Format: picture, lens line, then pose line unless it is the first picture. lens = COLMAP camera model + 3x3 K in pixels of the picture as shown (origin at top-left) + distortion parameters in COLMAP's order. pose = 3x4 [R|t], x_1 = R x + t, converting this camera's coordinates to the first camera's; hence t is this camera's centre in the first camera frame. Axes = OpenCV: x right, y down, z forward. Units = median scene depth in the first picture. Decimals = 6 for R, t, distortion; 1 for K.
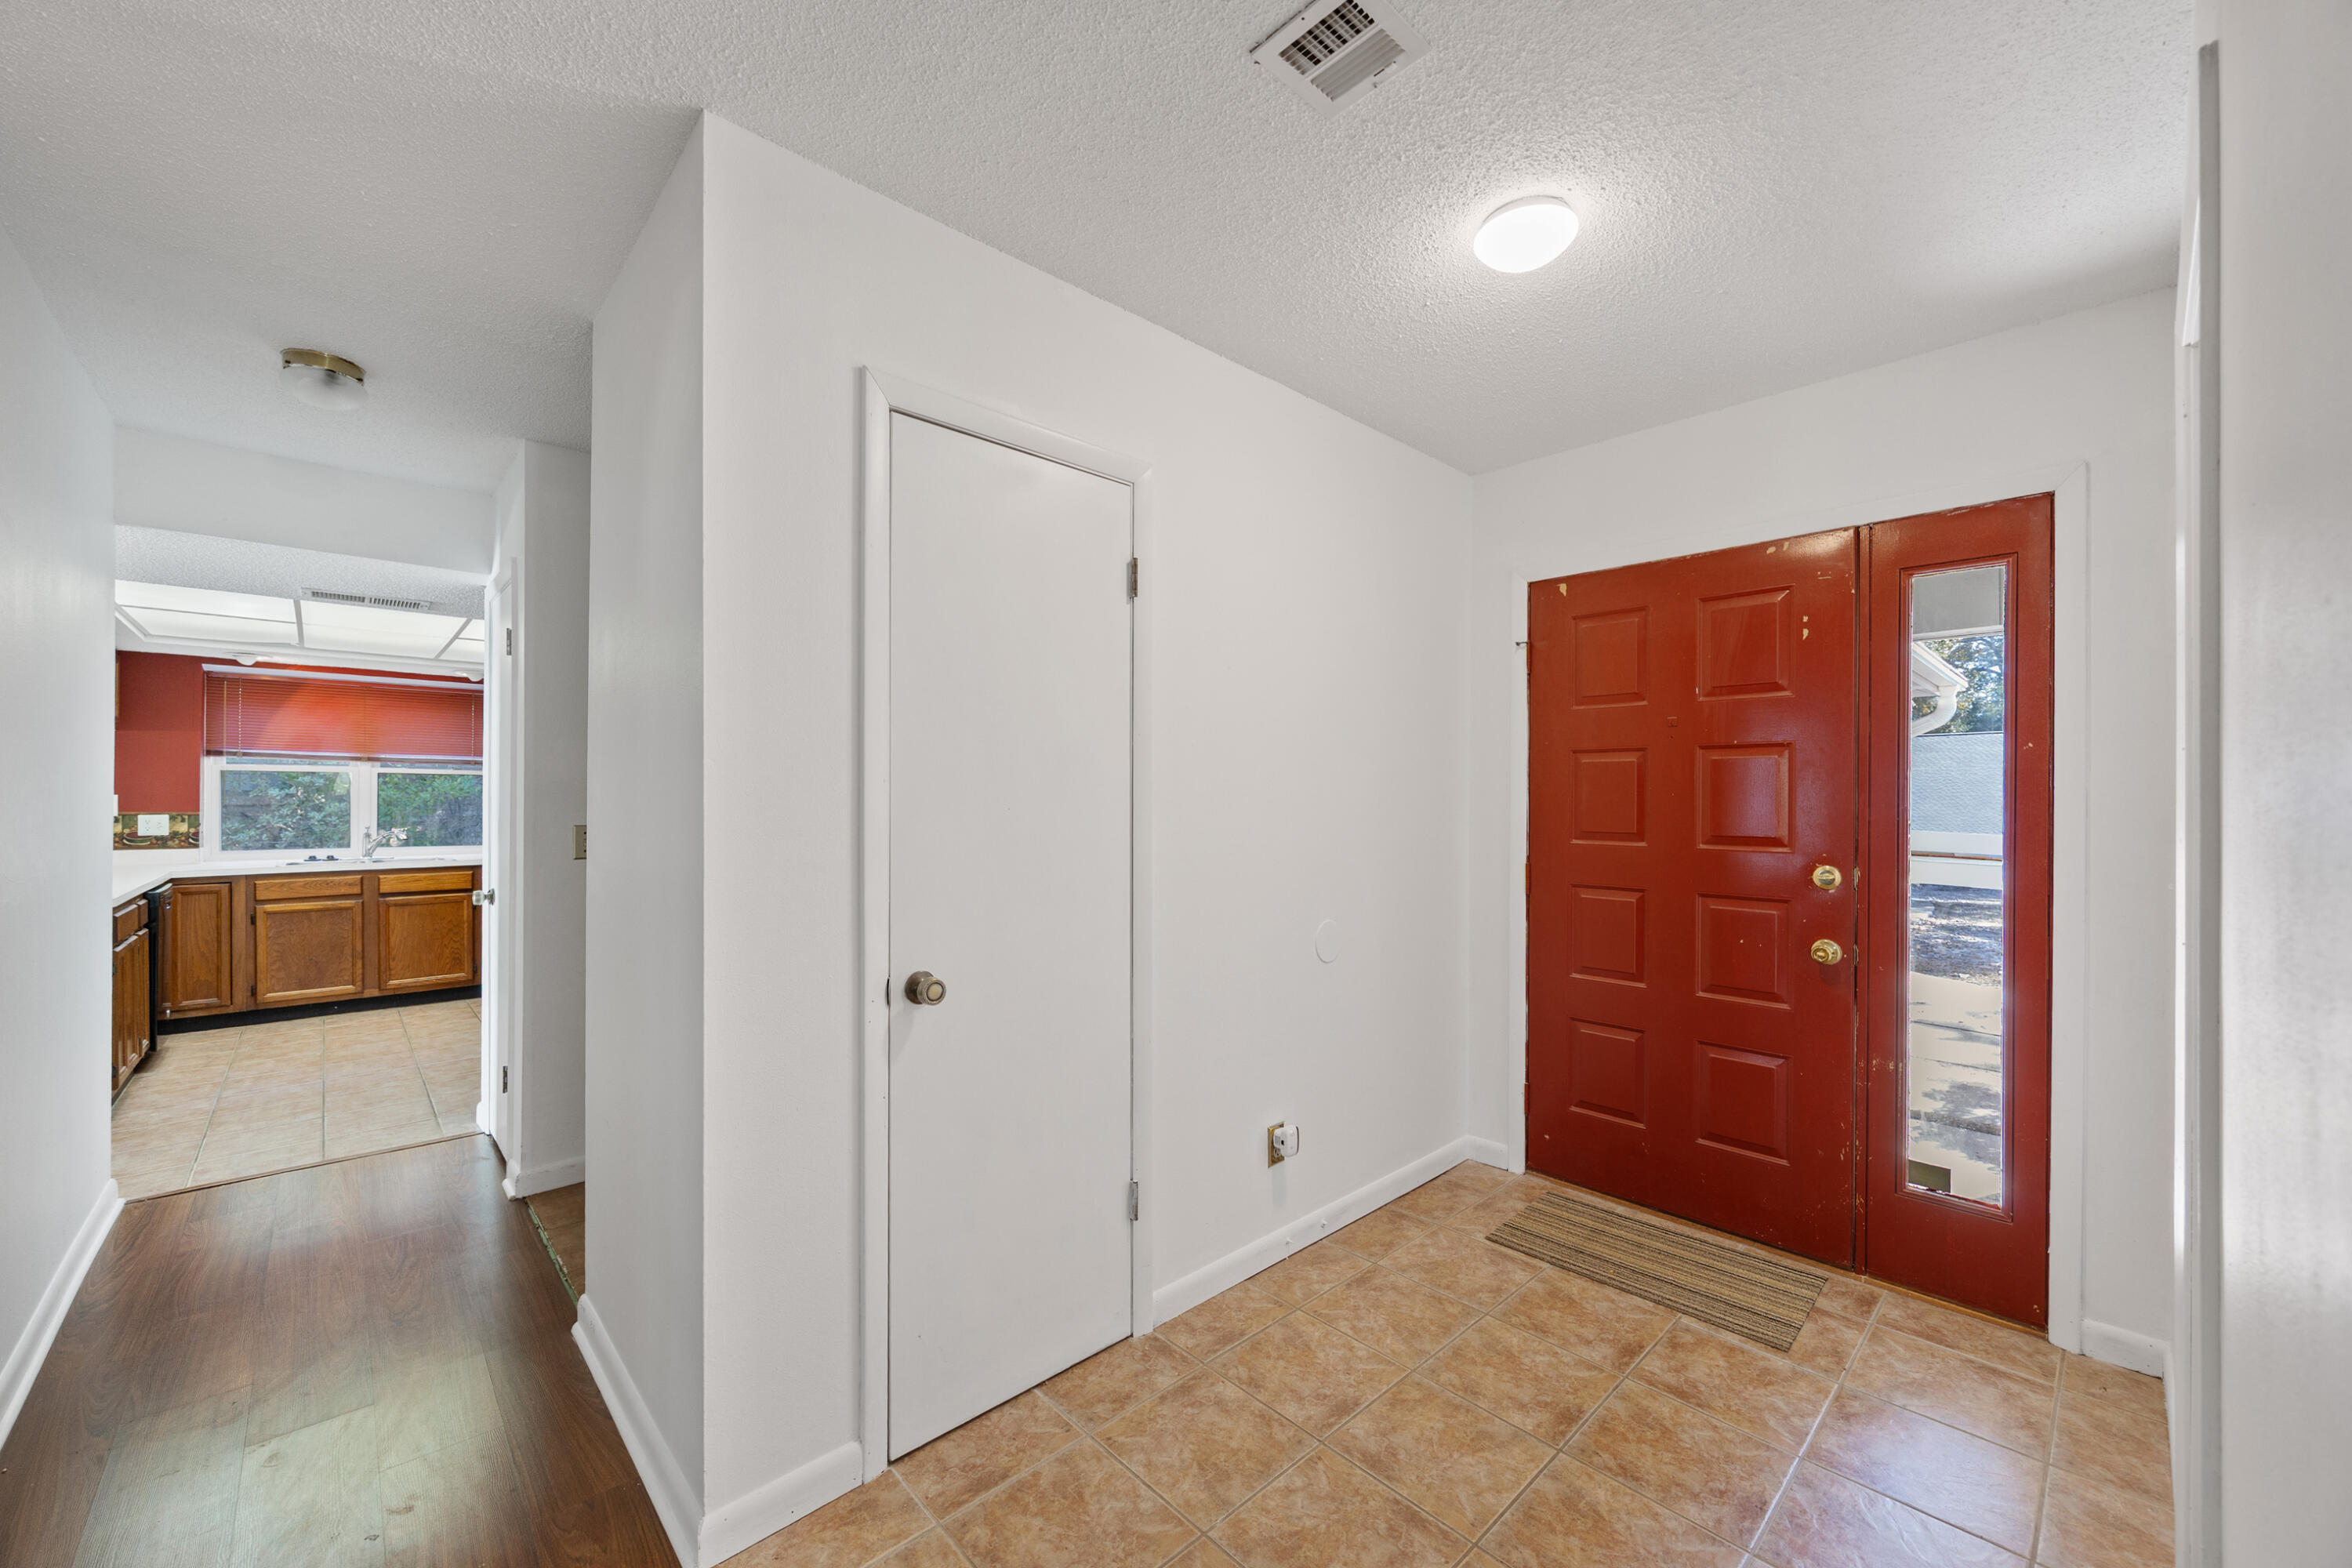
lens RADIAL K [[915.1, 0, 1176.8], [0, 915.1, 796.6], [0, 0, 1]] dist [-0.001987, -0.000317]
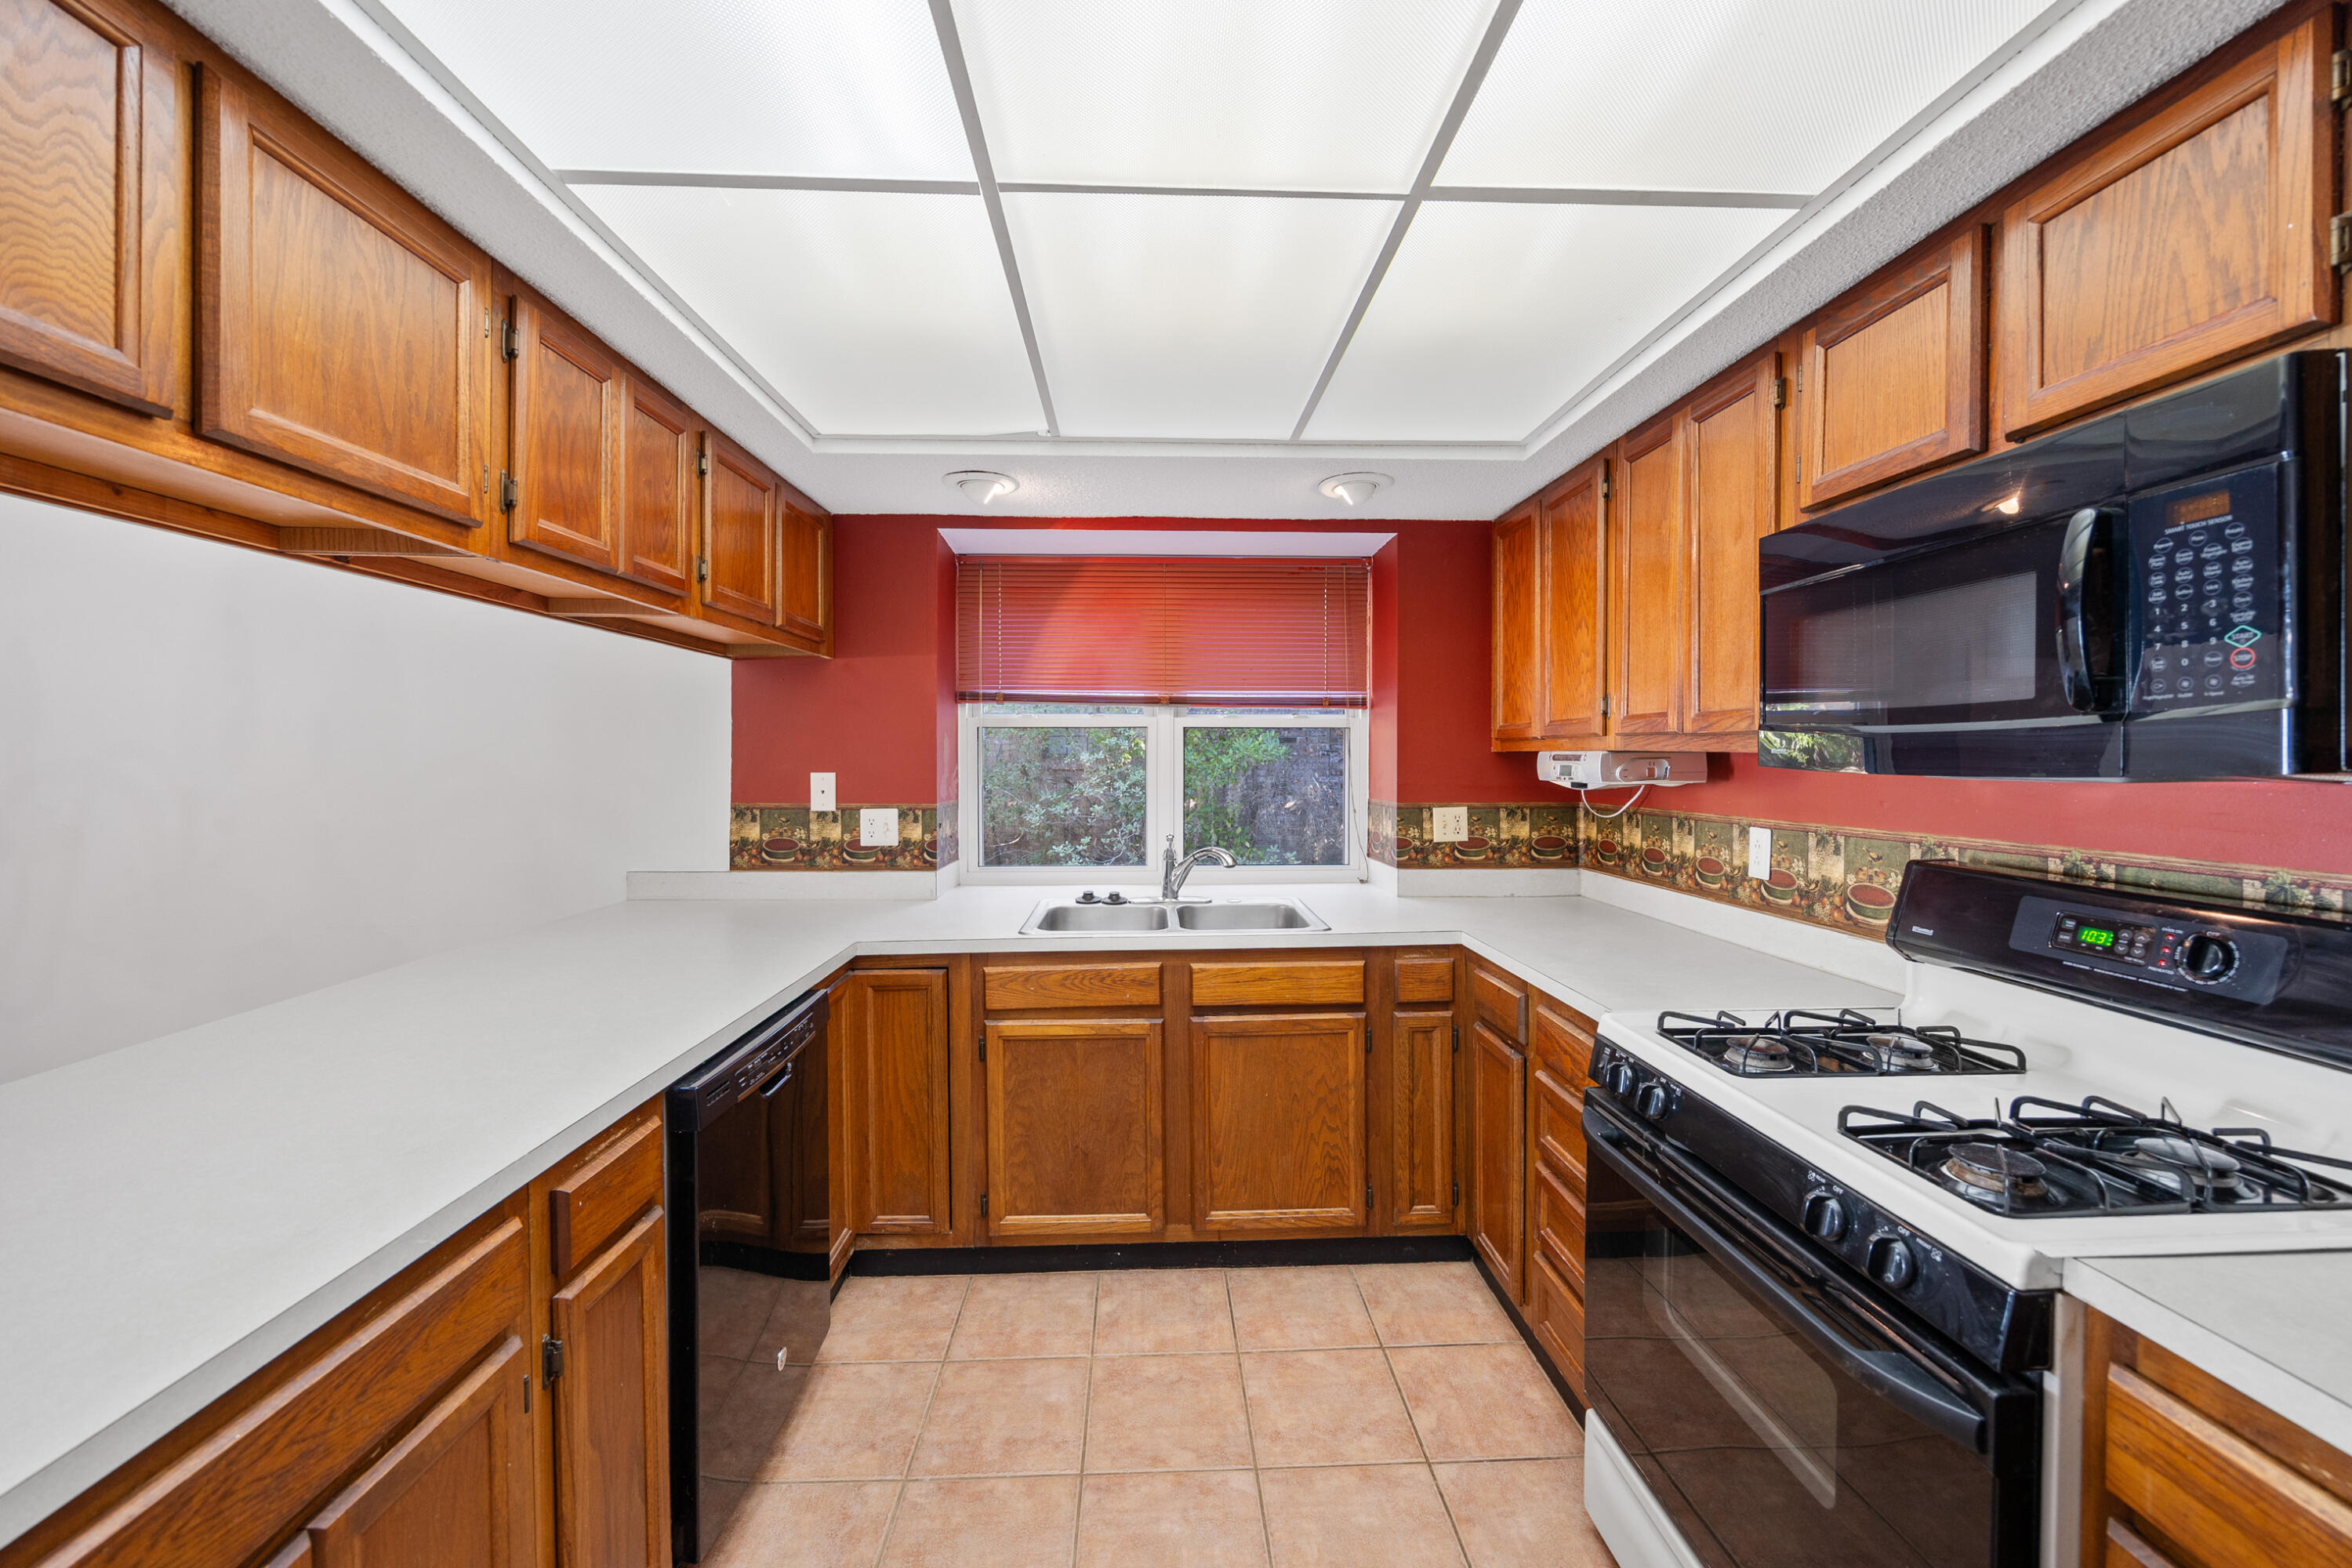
lens RADIAL K [[903.3, 0, 1179.2], [0, 903.3, 750.0], [0, 0, 1]] dist [-0.000479, -0.000049]
pose [[0.756237, -0.005848, -0.654272, -0.610740], [0.005239, 0.999982, -0.002883, -0.012748], [0.654277, -0.001248, 0.756254, 0.688402]]
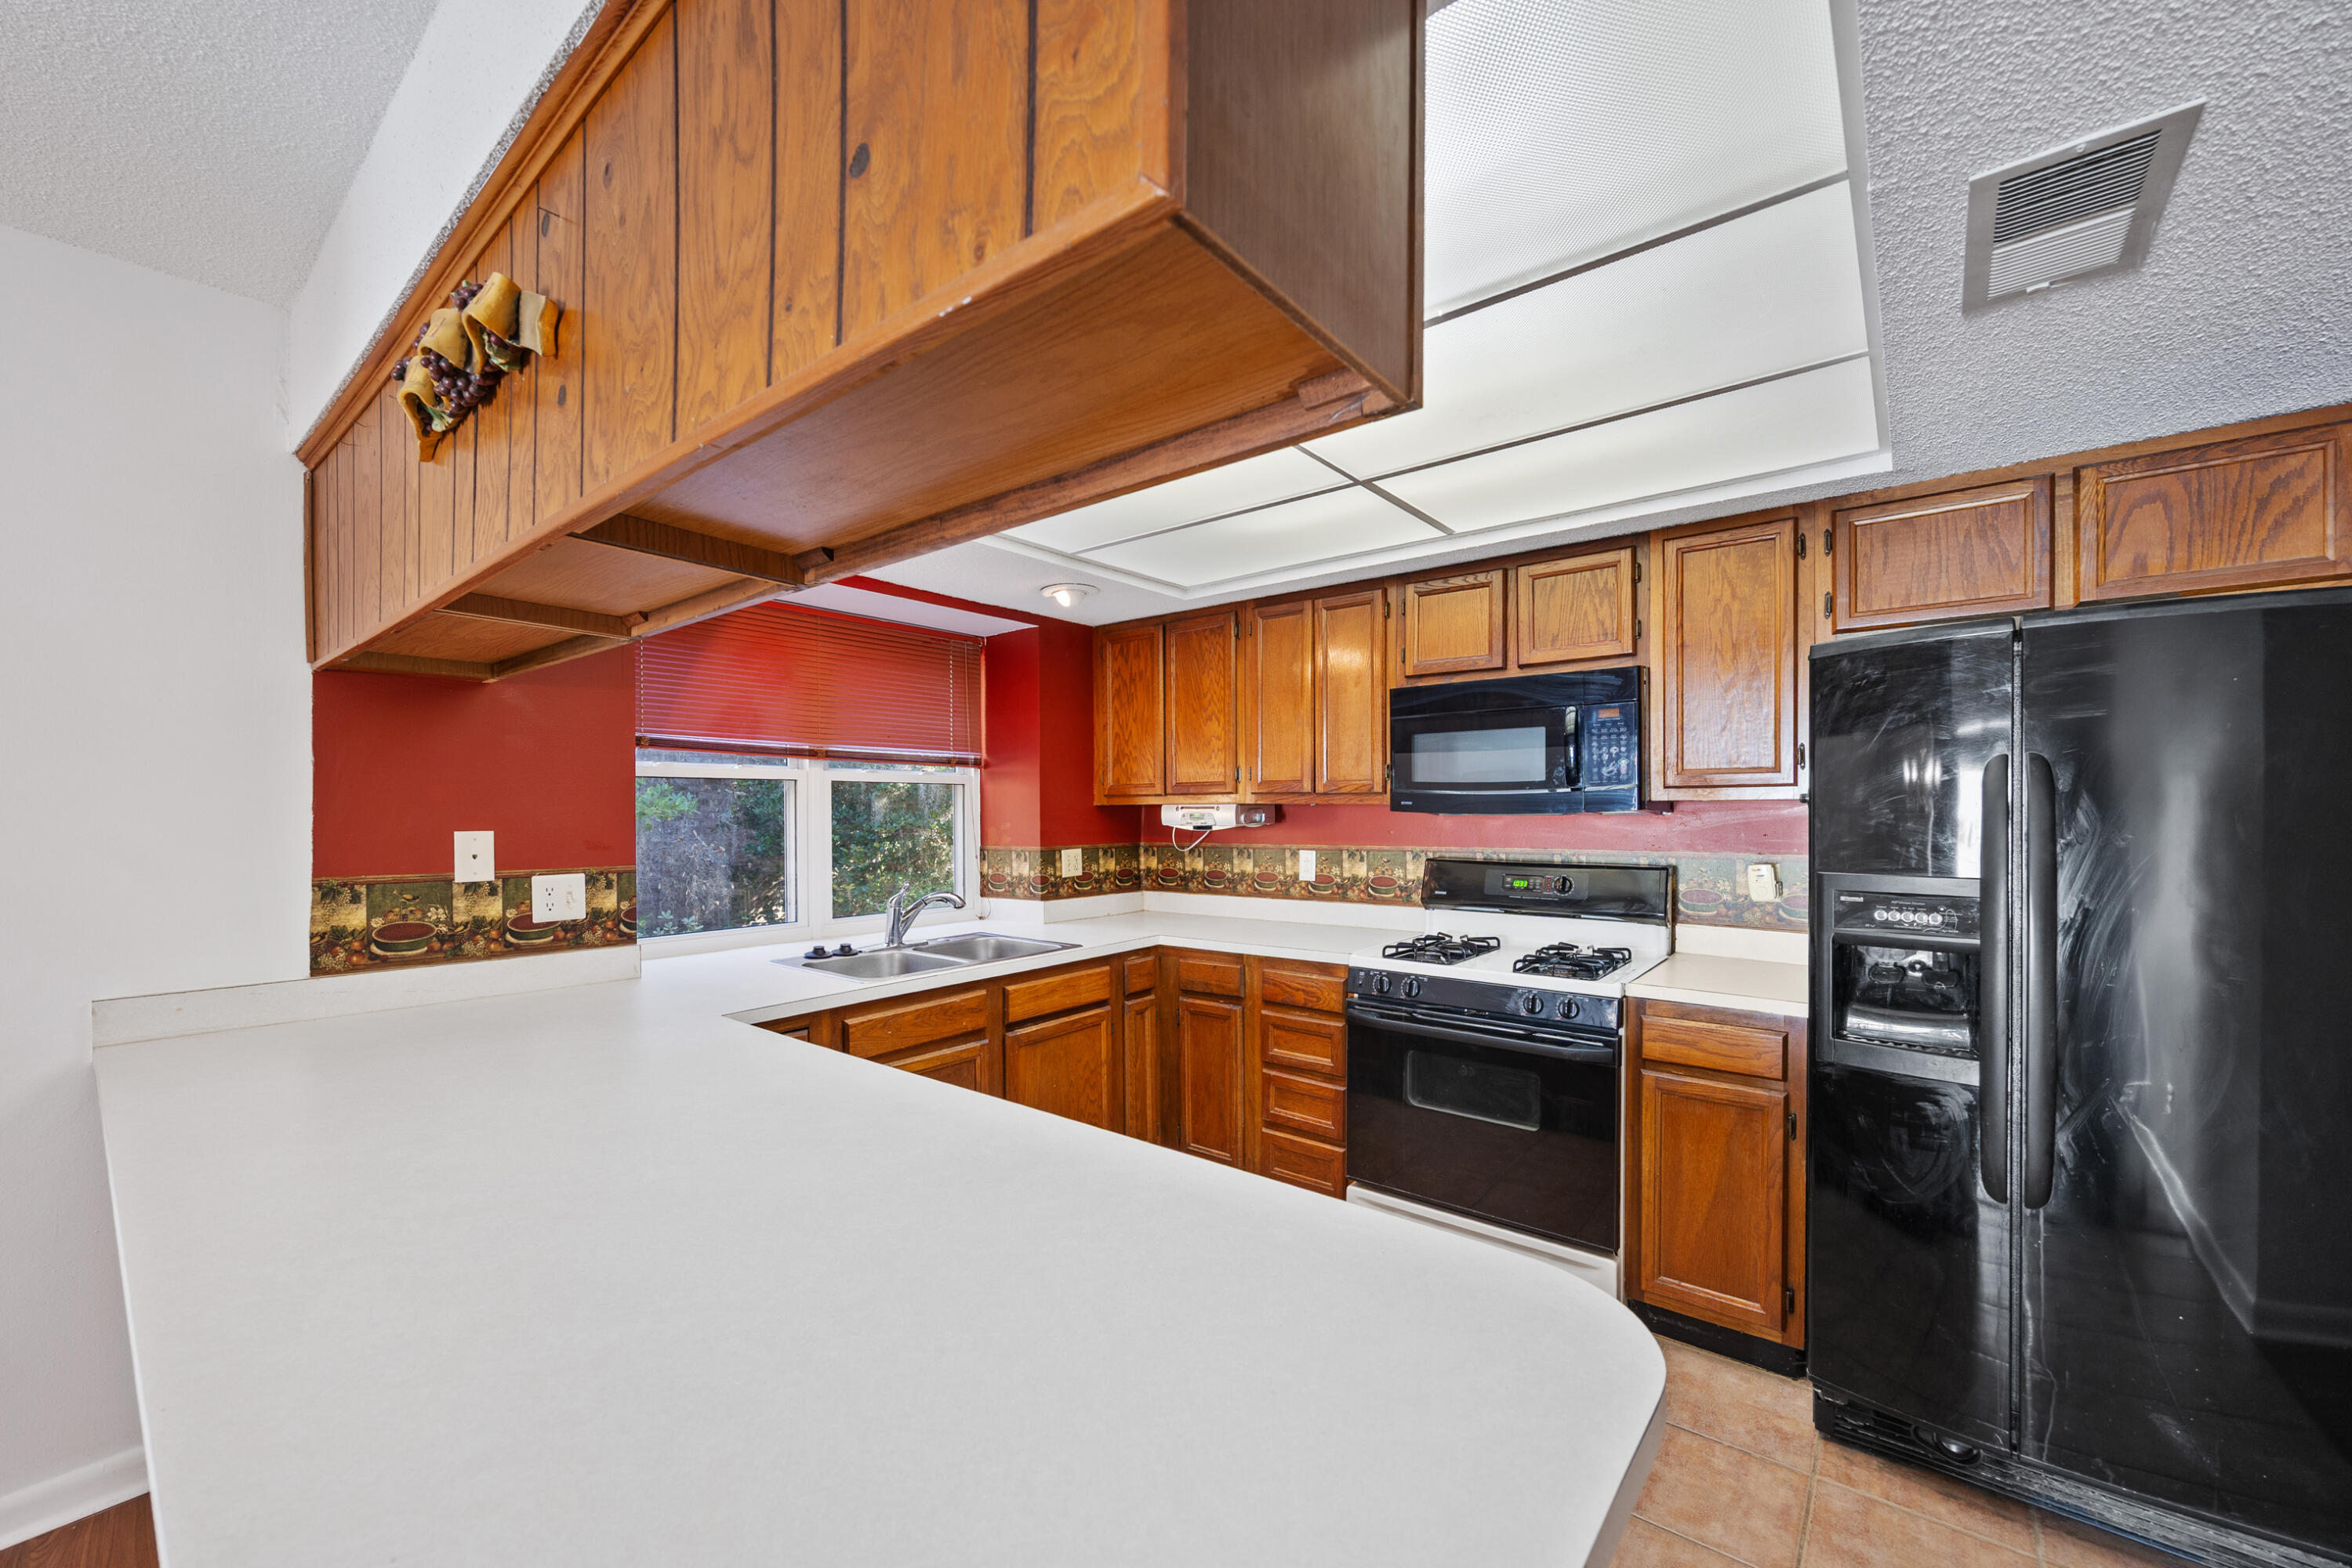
lens RADIAL K [[915.1, 0, 1176.8], [0, 915.1, 796.6], [0, 0, 1]] dist [-0.001987, -0.000317]
pose [[0.991553, -0.005123, 0.129602, -0.859139], [0.006377, 0.999937, -0.009259, -0.011915], [-0.129546, 0.010007, 0.991523, 0.504353]]
